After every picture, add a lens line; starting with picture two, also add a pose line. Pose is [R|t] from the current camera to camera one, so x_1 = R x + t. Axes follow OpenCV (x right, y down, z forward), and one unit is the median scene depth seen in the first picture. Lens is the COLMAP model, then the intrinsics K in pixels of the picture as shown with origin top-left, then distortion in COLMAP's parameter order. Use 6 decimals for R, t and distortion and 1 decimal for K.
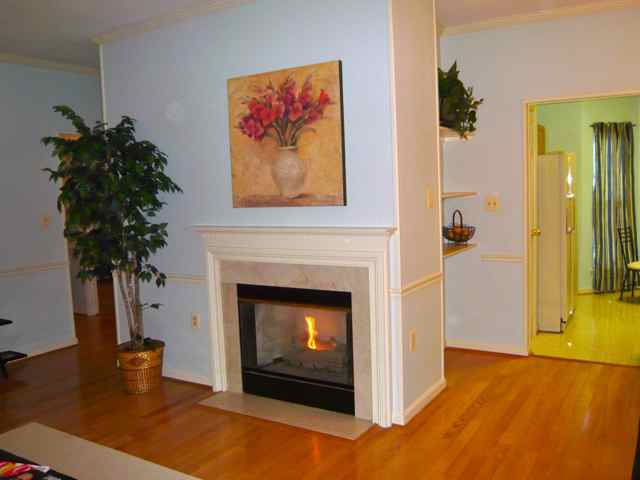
lens RADIAL K [[546.6, 0, 320.1], [0, 546.6, 240.7], [0, 0, 1]] dist [-0.141514, 0.008302]
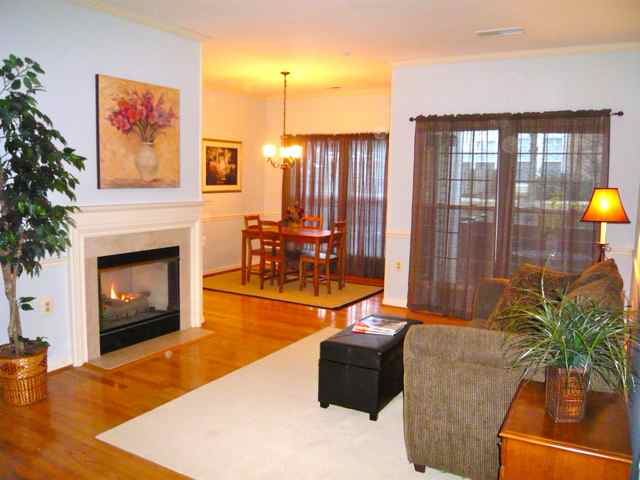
lens RADIAL K [[546.6, 0, 319.7], [0, 546.6, 238.3], [0, 0, 1]] dist [-0.141514, 0.008302]
pose [[-0.025385, -0.080857, 0.996402, -1.367308], [0.068547, 0.994237, 0.082428, -0.020055], [-0.997325, 0.070393, -0.019697, 0.617653]]
